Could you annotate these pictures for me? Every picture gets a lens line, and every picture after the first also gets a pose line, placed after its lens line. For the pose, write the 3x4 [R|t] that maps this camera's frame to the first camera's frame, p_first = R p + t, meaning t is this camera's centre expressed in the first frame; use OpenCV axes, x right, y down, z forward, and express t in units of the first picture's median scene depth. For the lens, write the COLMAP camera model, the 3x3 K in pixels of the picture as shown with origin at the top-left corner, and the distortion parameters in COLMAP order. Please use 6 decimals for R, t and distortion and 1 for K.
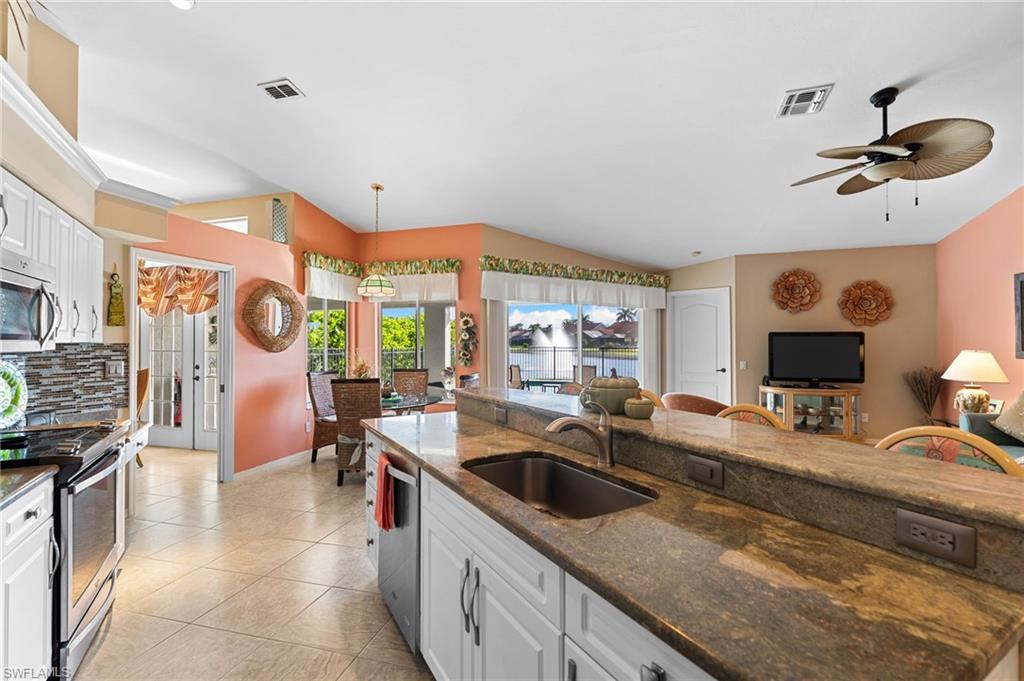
lens RADIAL K [[470.6, 0, 514.6], [0, 470.6, 337.6], [0, 0, 1]] dist [-0.000440, 0.000296]
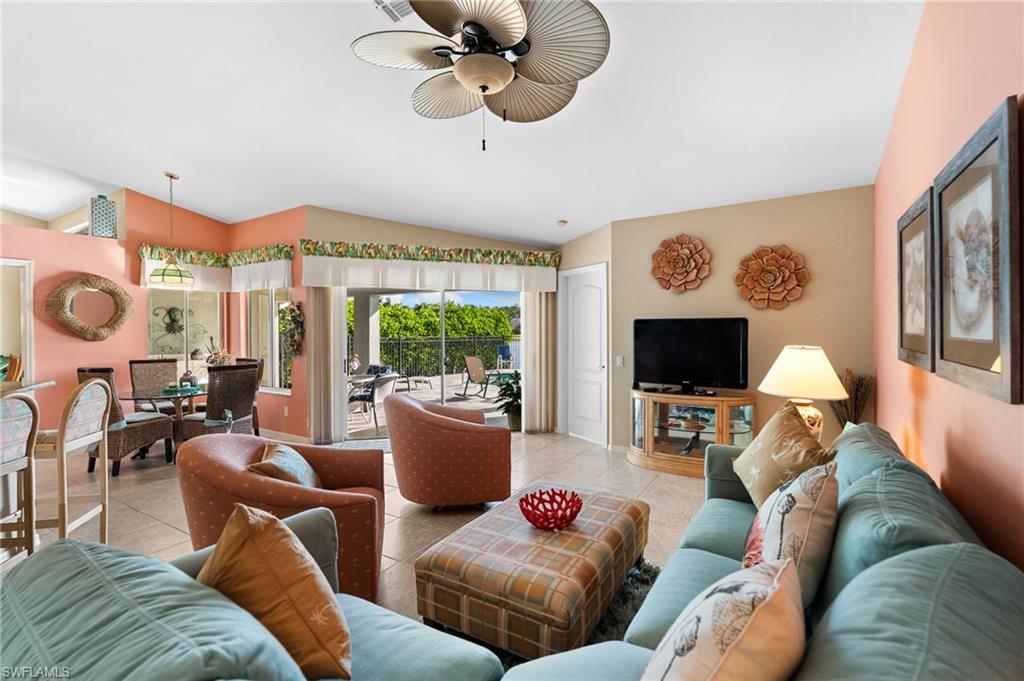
lens RADIAL K [[470.6, 0, 514.6], [0, 470.6, 337.6], [0, 0, 1]] dist [-0.000440, 0.000296]
pose [[0.959202, 0.004347, -0.282689, 0.584022], [0.002102, 0.999744, 0.022507, 0.001094], [0.282715, -0.022183, 0.958947, 0.208035]]
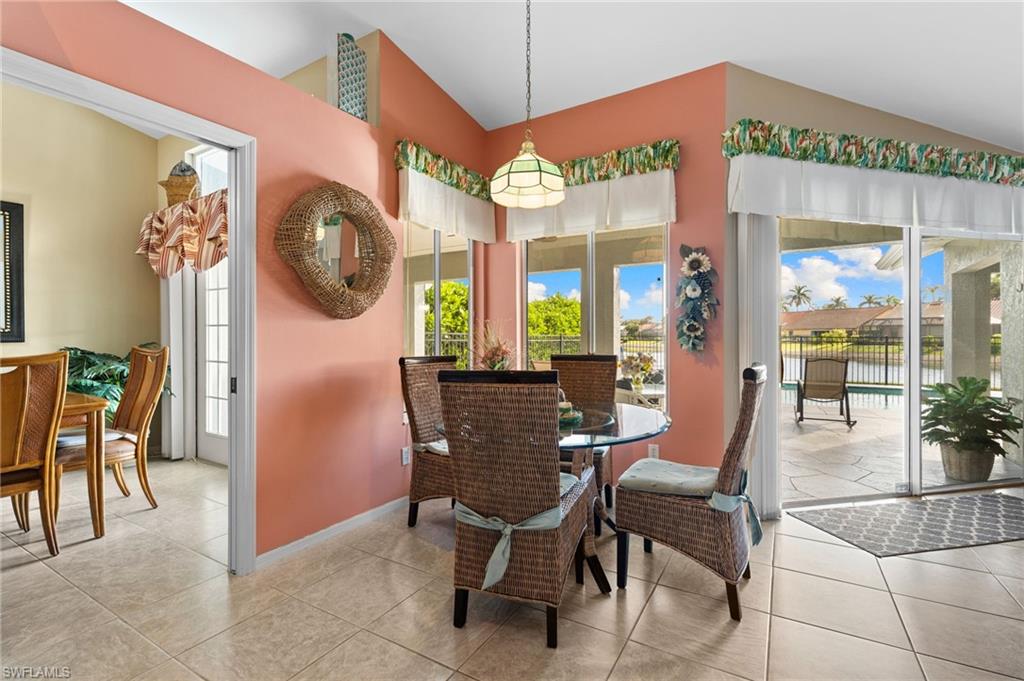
lens RADIAL K [[477.1, 0, 504.6], [0, 477.1, 335.8], [0, 0, 1]] dist [-0.001861, -0.000573]
pose [[0.961338, 0.001096, -0.275370, -0.154347], [0.000951, 0.999973, 0.007300, 0.039241], [0.275370, -0.007280, 0.961311, 0.444816]]
